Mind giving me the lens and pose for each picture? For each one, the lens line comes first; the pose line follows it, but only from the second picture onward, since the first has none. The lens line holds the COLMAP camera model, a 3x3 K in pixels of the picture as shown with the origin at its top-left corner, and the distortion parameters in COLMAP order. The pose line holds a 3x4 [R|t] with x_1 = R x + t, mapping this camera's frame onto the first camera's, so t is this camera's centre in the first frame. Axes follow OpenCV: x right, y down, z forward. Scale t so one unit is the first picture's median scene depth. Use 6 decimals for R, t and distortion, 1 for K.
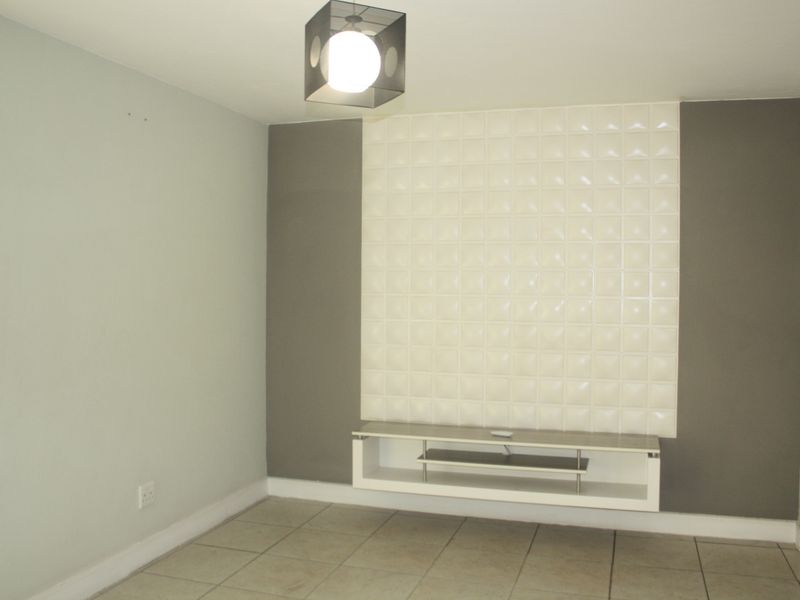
lens RADIAL K [[750.7, 0, 397.0], [0, 750.7, 299.8], [0, 0, 1]] dist [-0.142017, 0.114001]
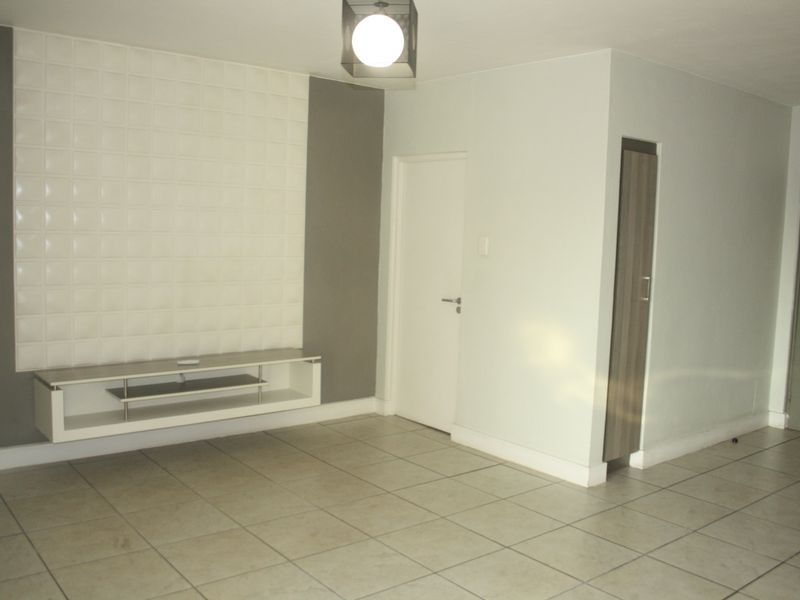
lens RADIAL K [[750.7, 0, 397.0], [0, 750.7, 299.8], [0, 0, 1]] dist [-0.142017, 0.114001]
pose [[0.557536, -0.069333, 0.827252, -0.569988], [-0.008259, 0.995994, 0.089042, -0.007513], [-0.830112, -0.056476, 0.554730, 0.163878]]
